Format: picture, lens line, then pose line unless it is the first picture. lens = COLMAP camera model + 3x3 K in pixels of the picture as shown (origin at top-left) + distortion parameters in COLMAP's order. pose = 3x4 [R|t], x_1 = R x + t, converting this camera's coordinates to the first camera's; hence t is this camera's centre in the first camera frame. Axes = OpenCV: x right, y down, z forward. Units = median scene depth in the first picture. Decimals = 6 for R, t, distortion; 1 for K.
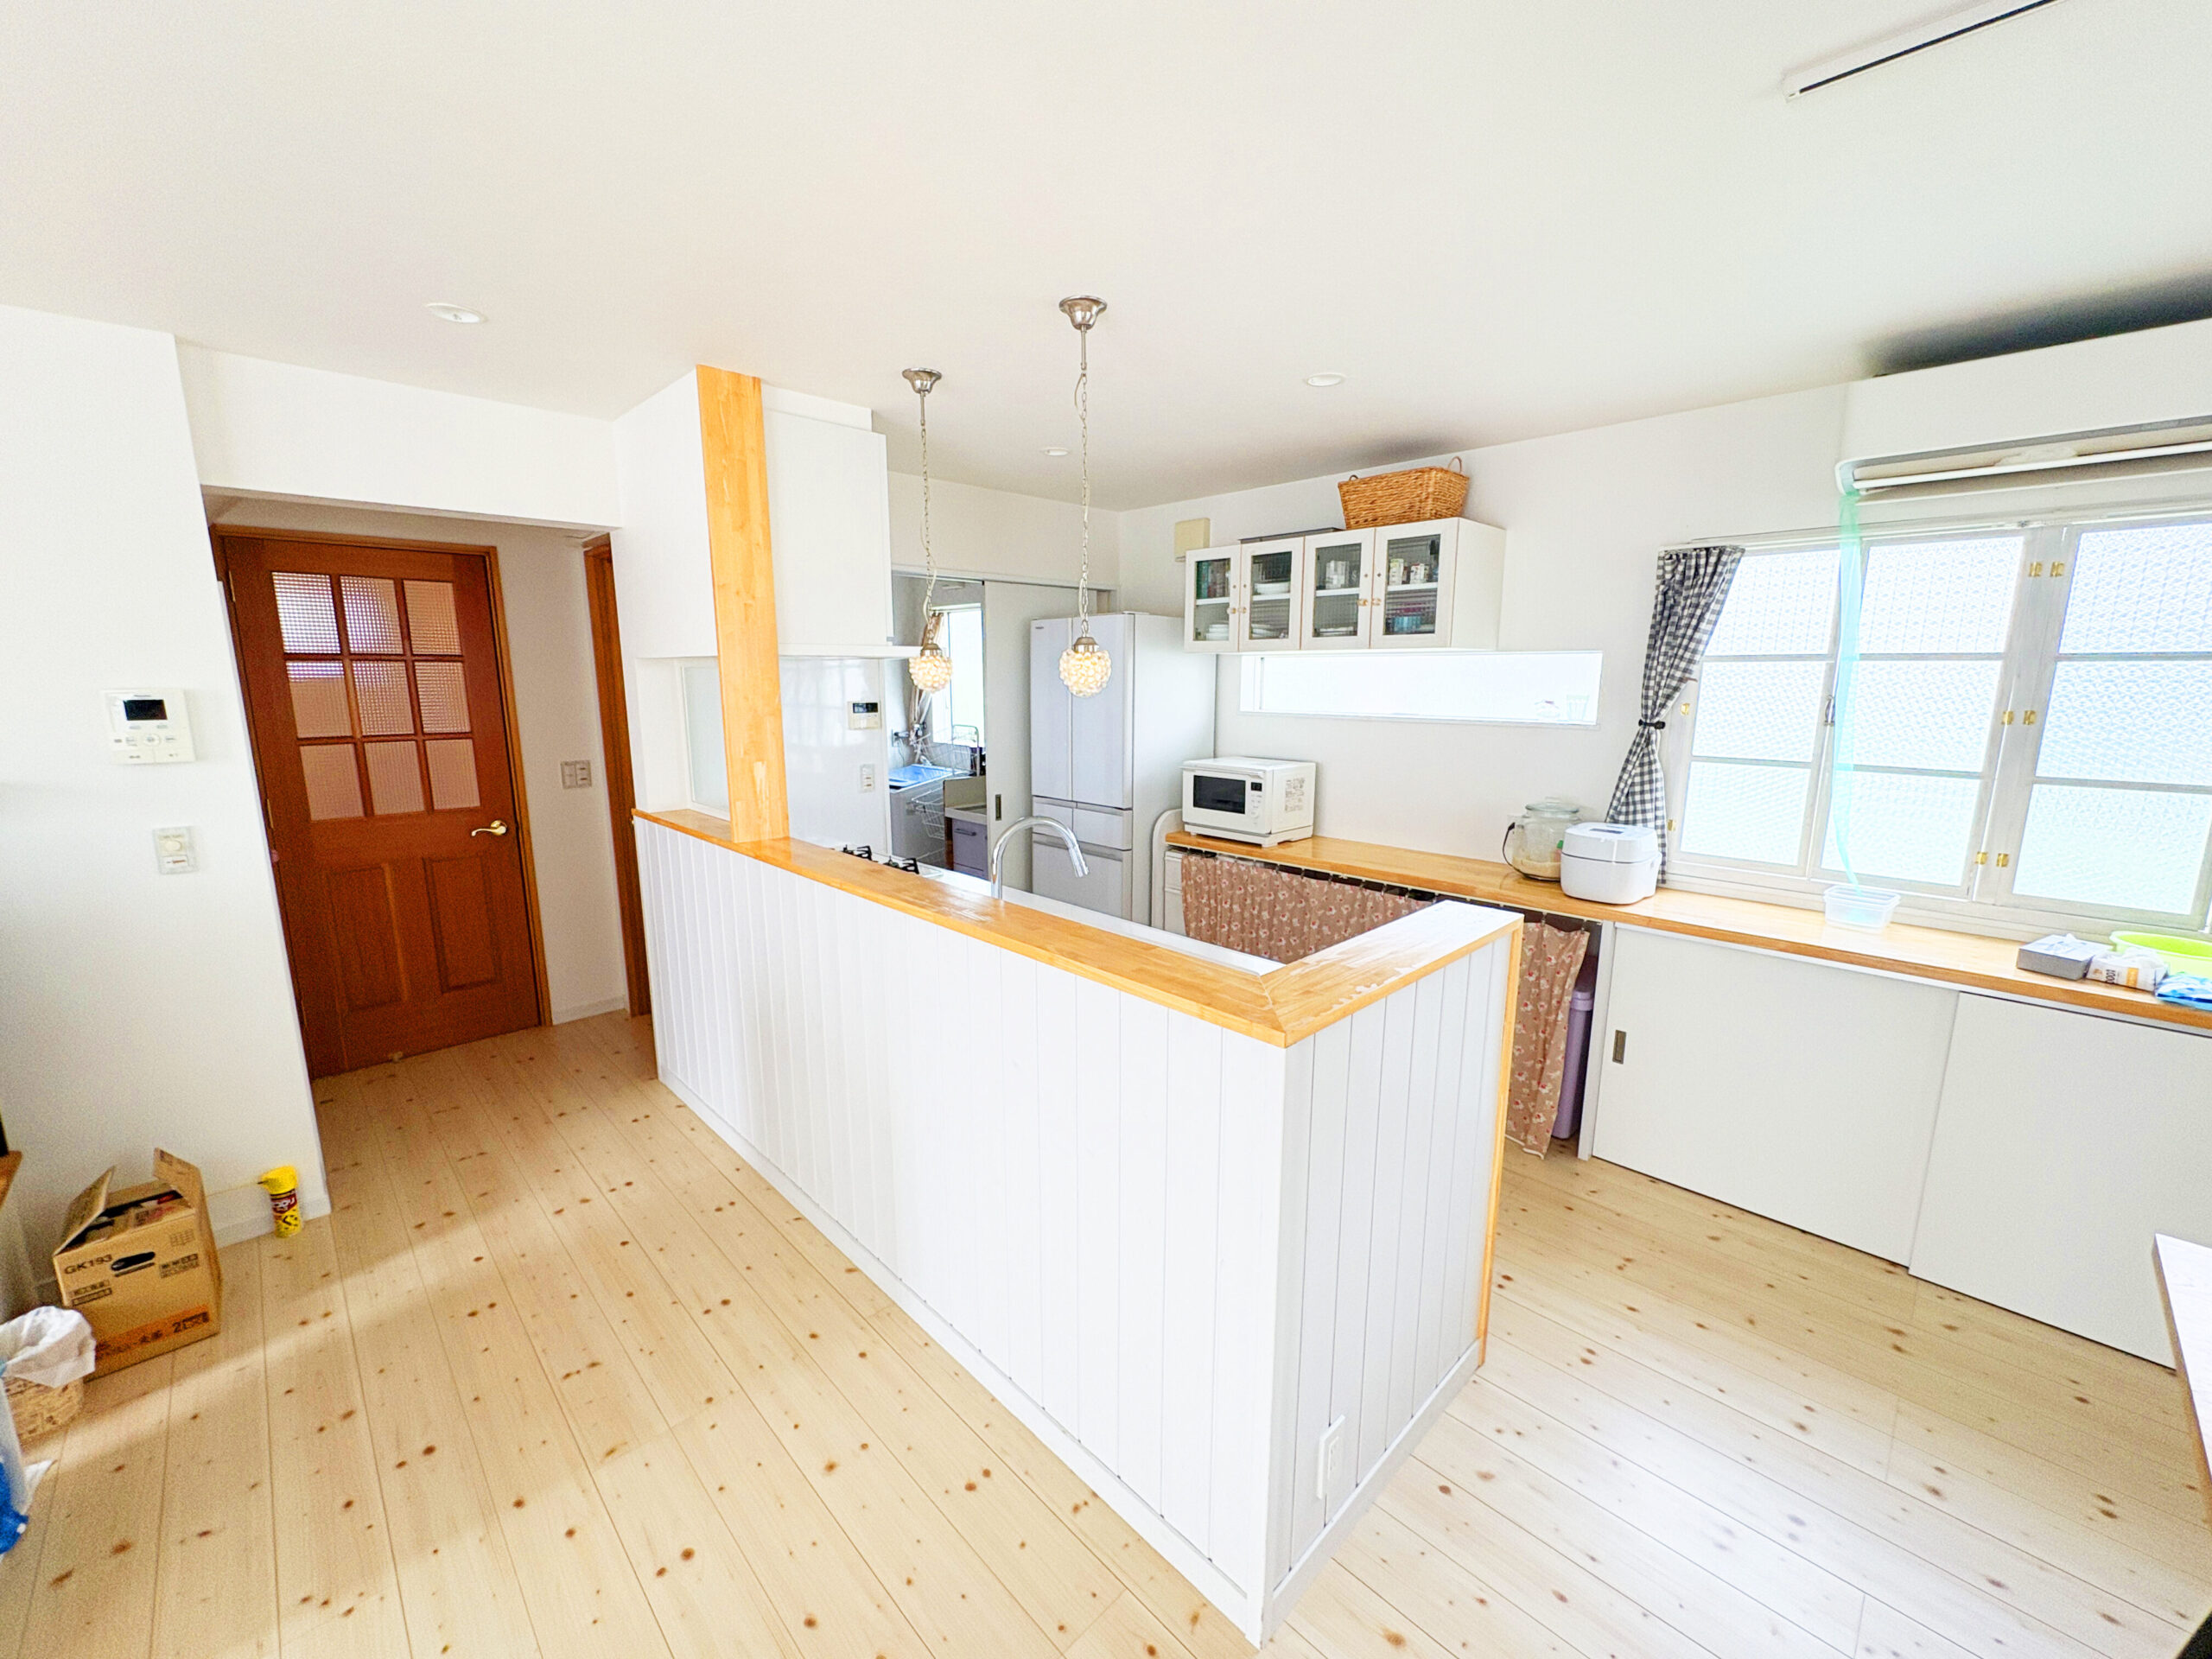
lens RADIAL K [[881.7, 0, 1109.7], [0, 881.7, 829.6], [0, 0, 1]] dist [-0.001205, 0.000461]
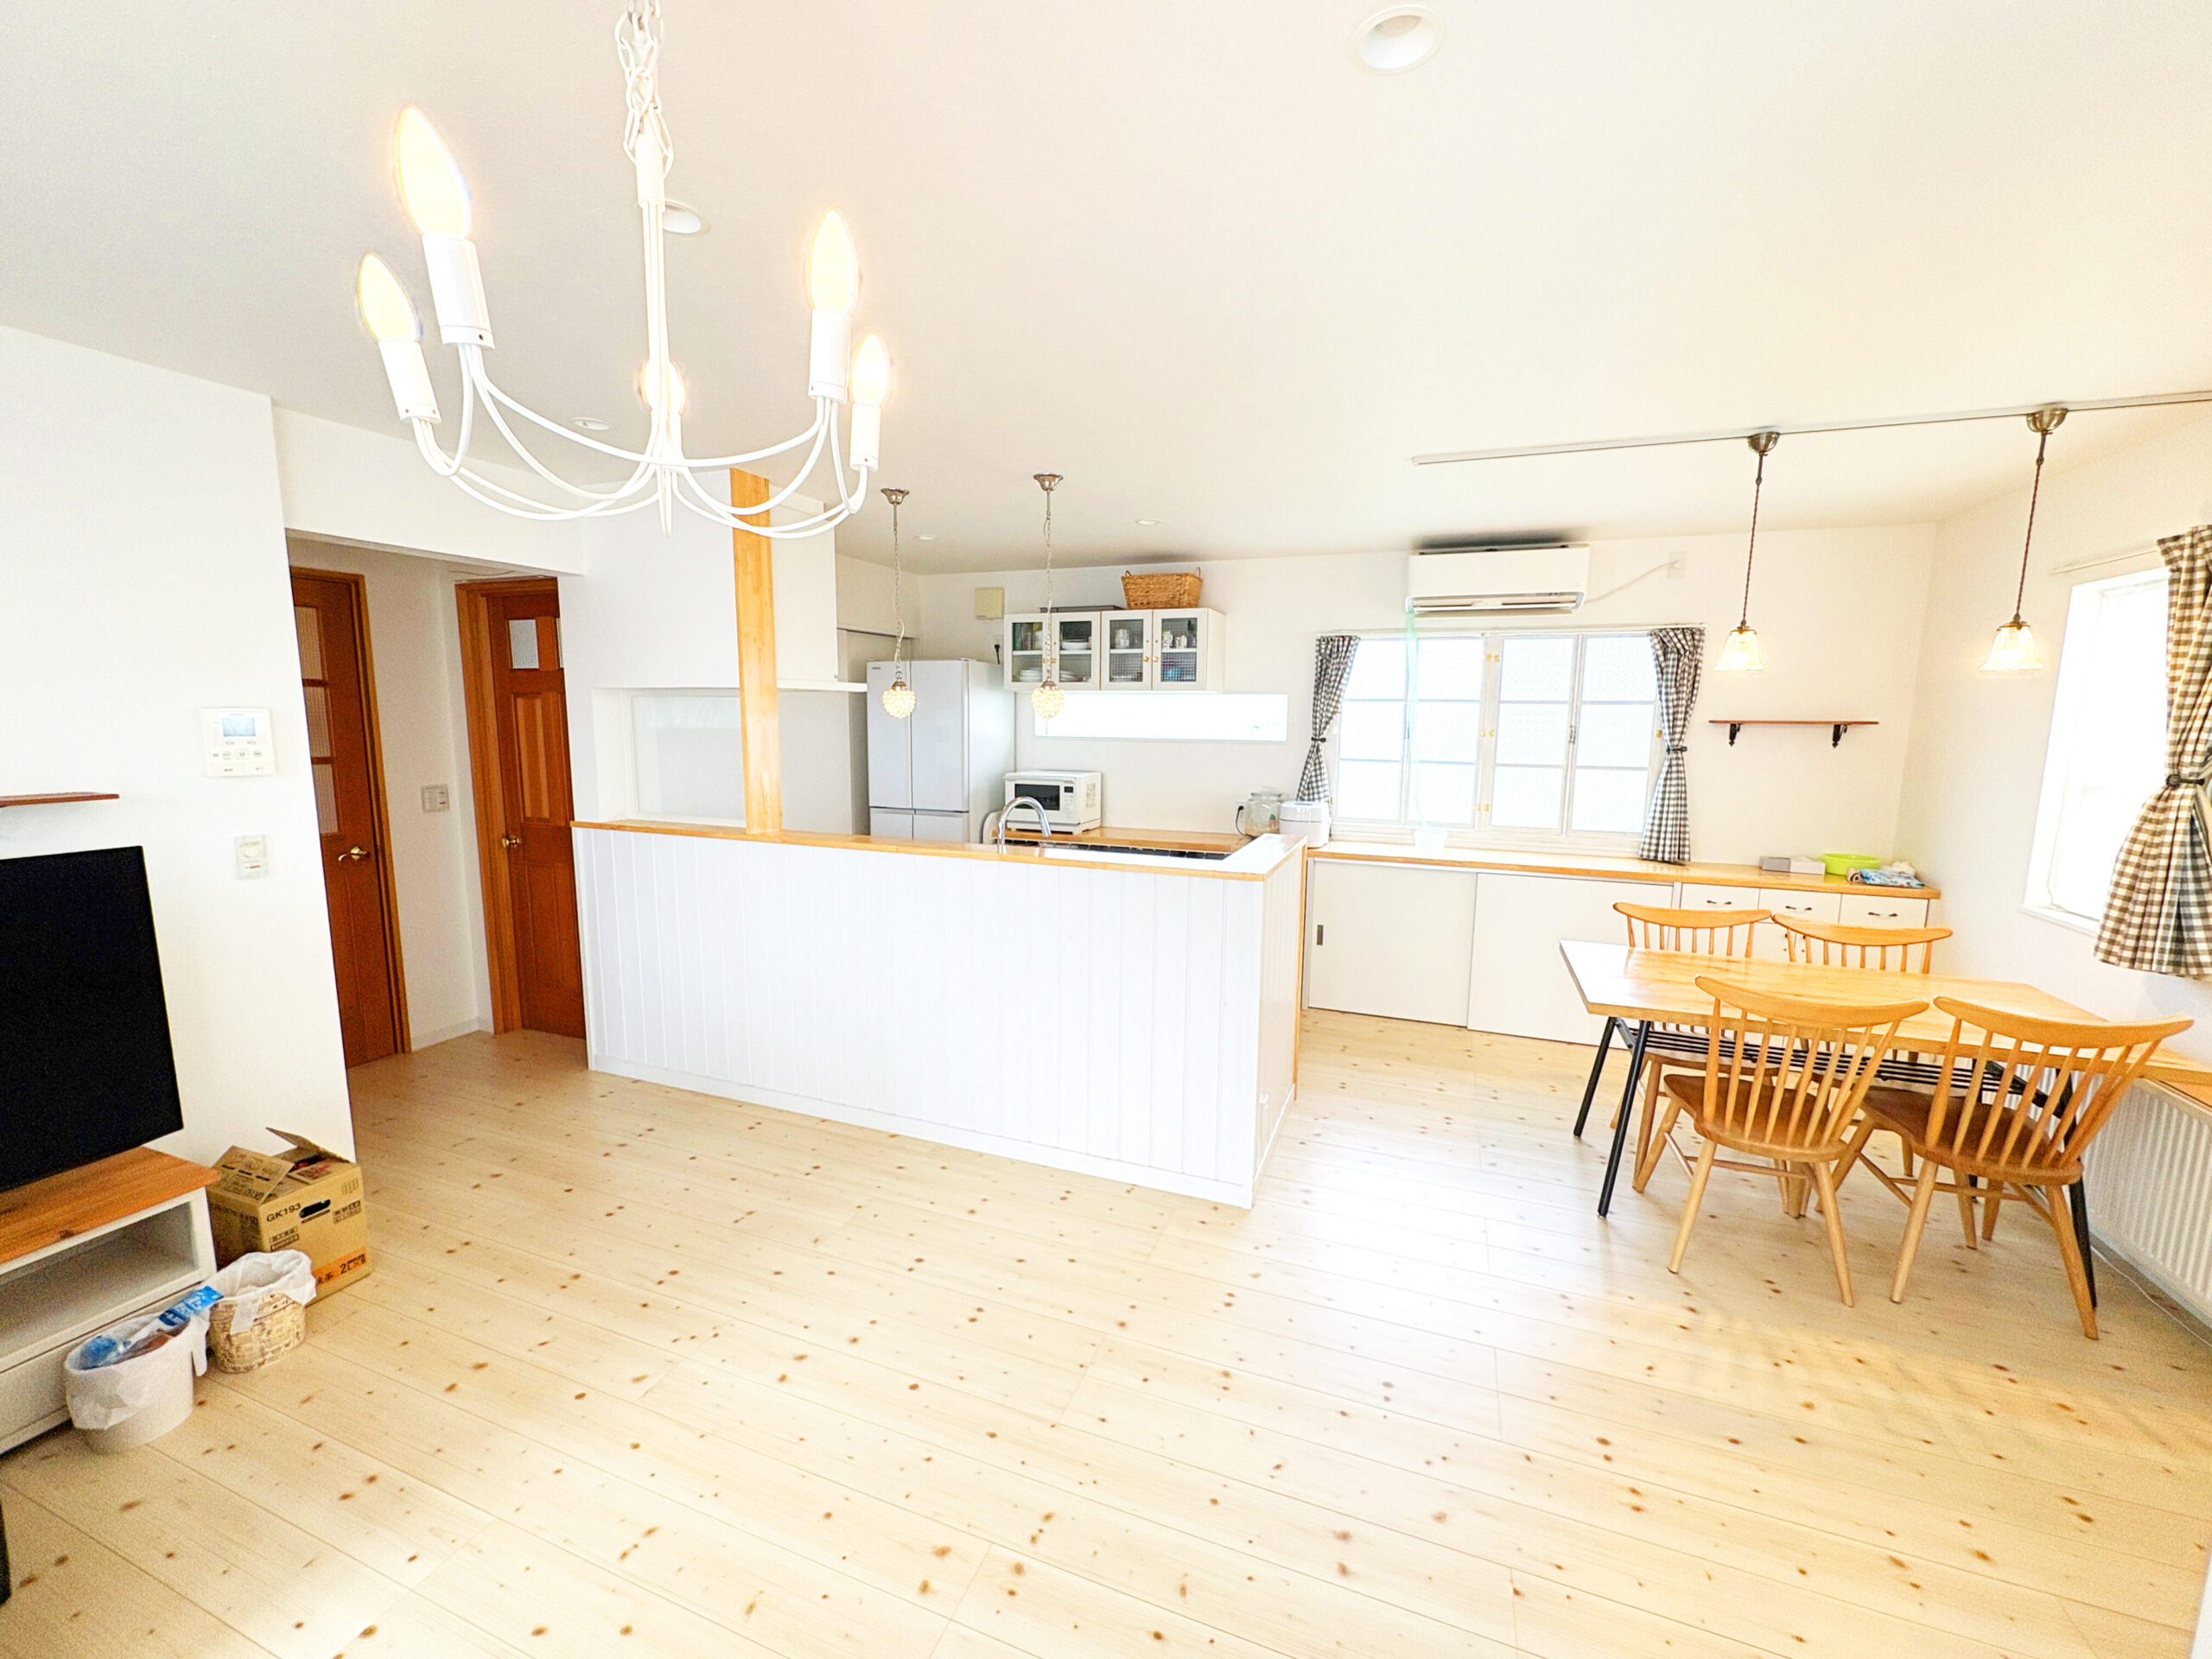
lens RADIAL K [[881.7, 0, 1109.7], [0, 881.7, 829.6], [0, 0, 1]] dist [-0.001205, 0.000461]
pose [[0.909232, -0.046975, 0.413630, -0.402042], [0.064180, 0.997551, -0.027789, 0.064556], [-0.411312, 0.051814, 0.910021, -0.307867]]
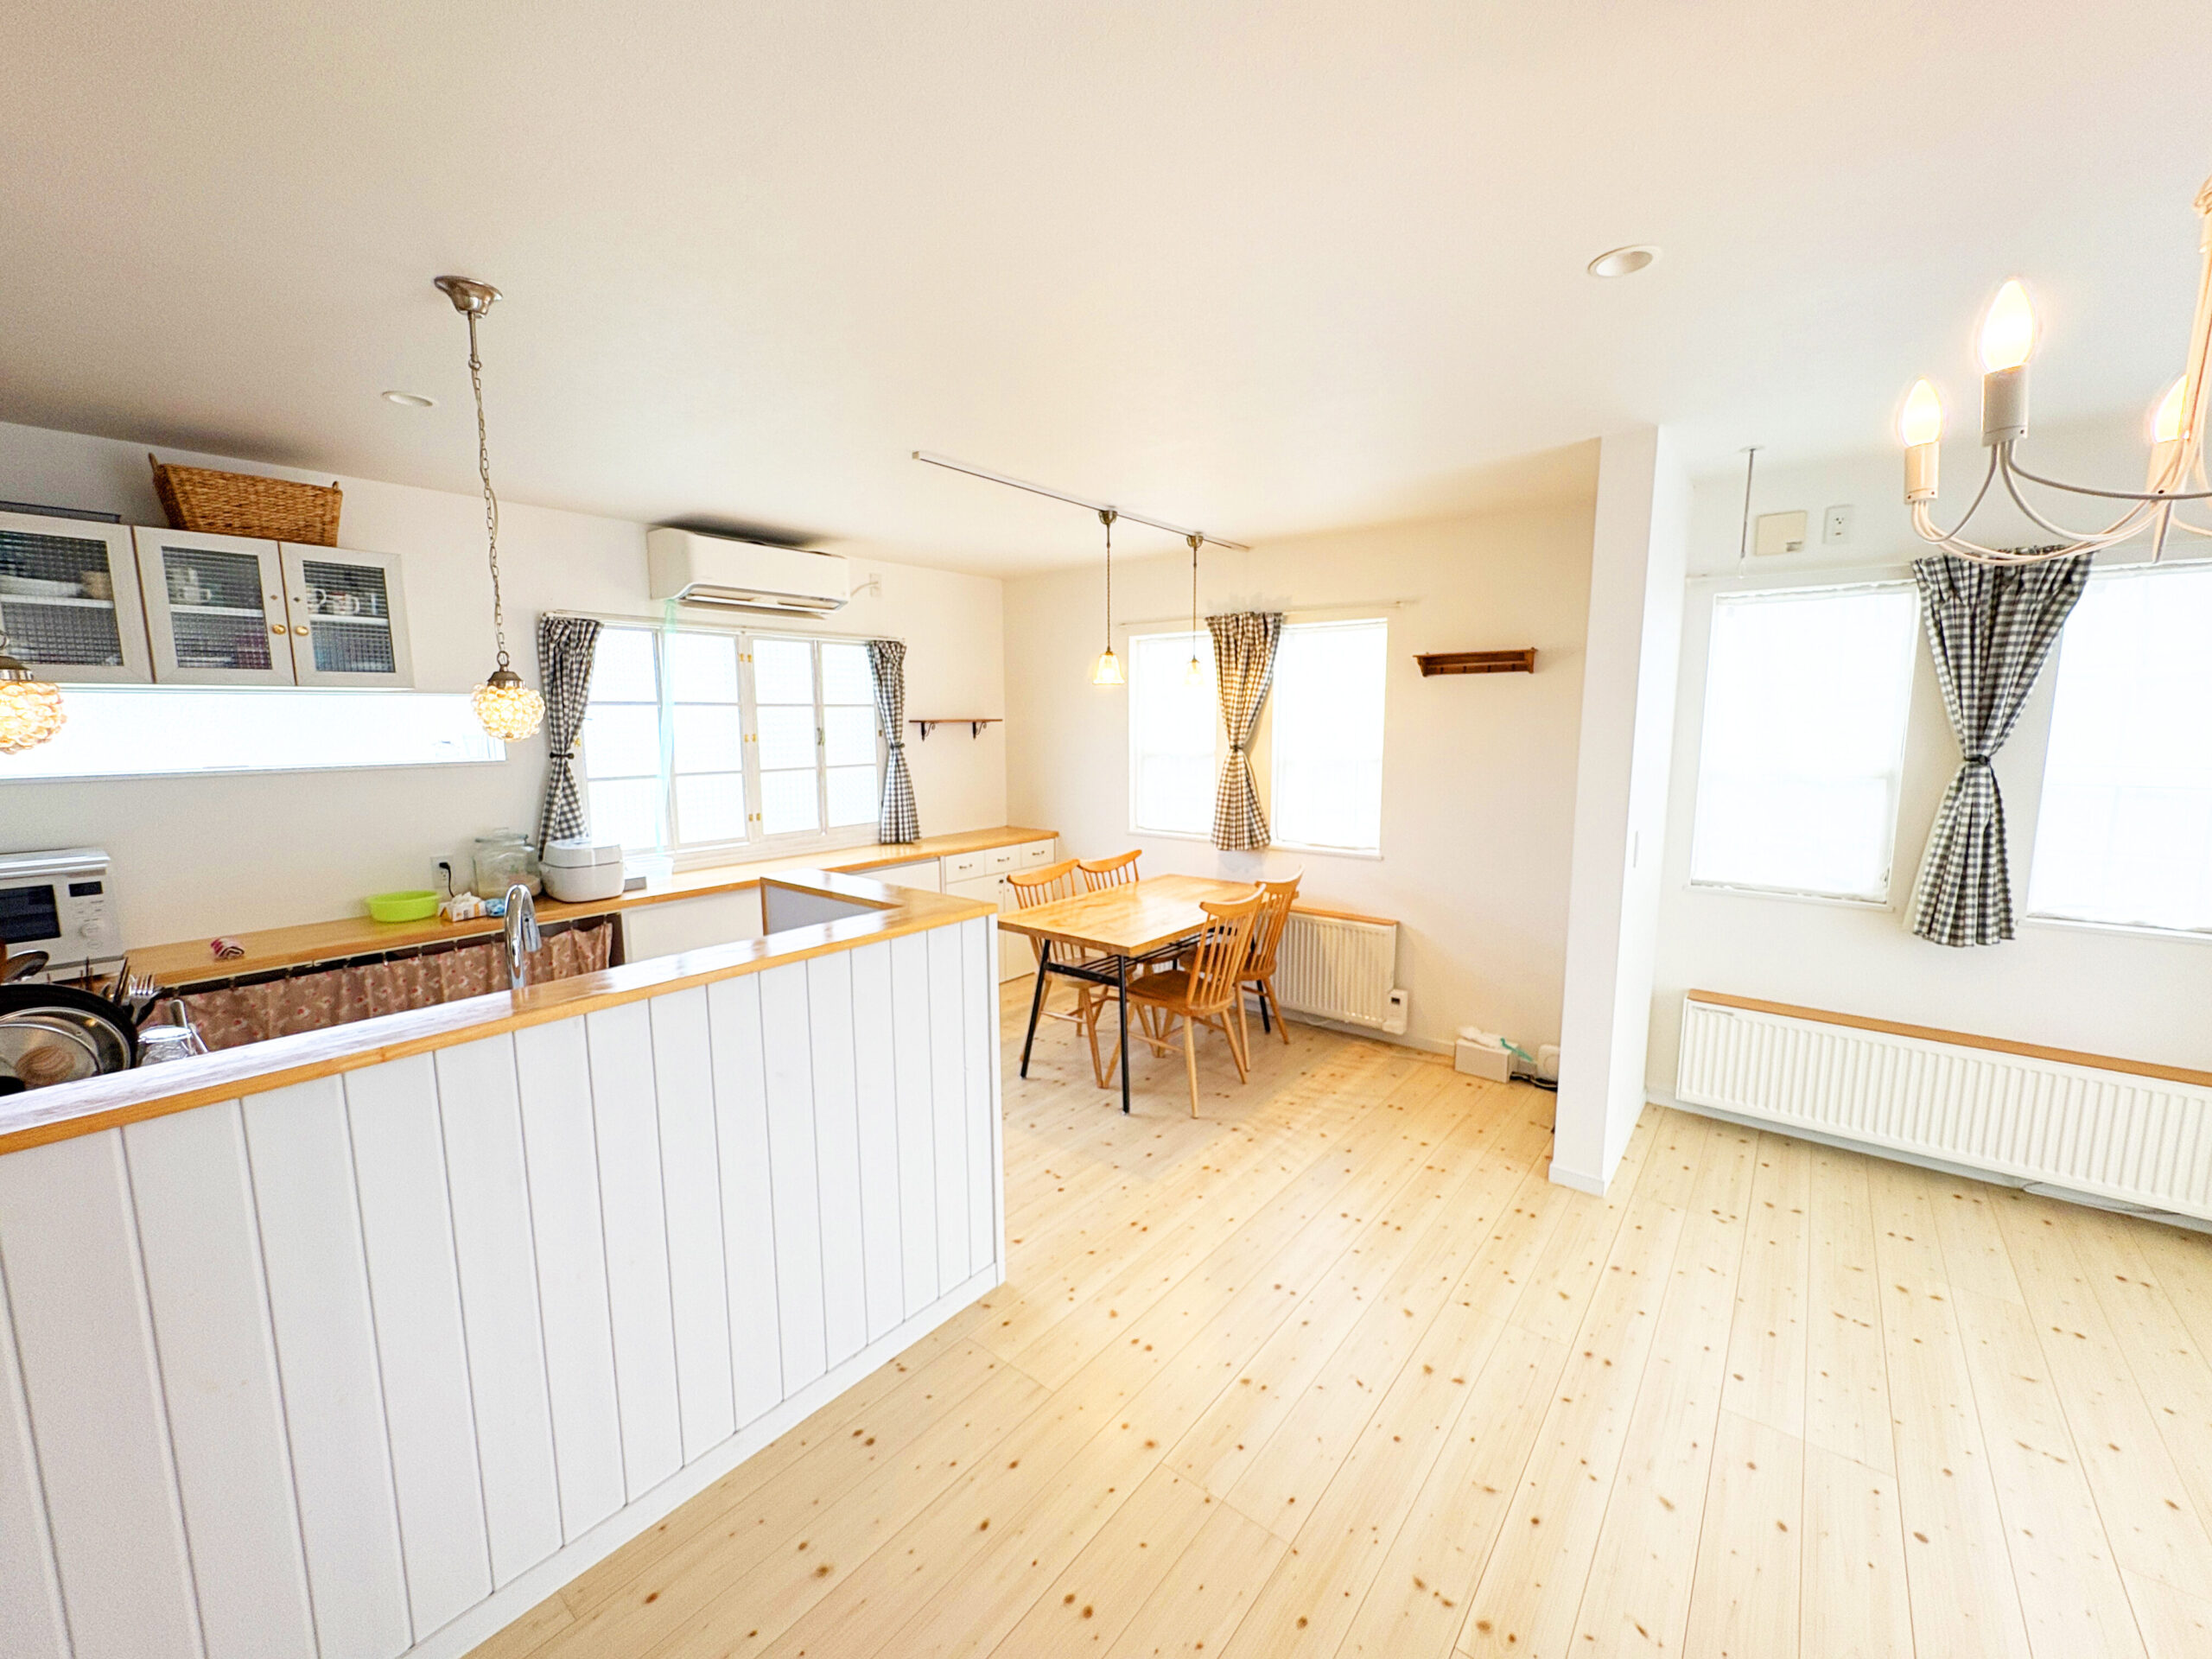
lens RADIAL K [[881.7, 0, 1109.7], [0, 881.7, 829.6], [0, 0, 1]] dist [-0.001205, 0.000461]
pose [[-0.117737, -0.129621, 0.984549, -0.656898], [0.179126, 0.972410, 0.149444, -0.062624], [-0.976756, 0.193954, -0.091270, 0.365327]]
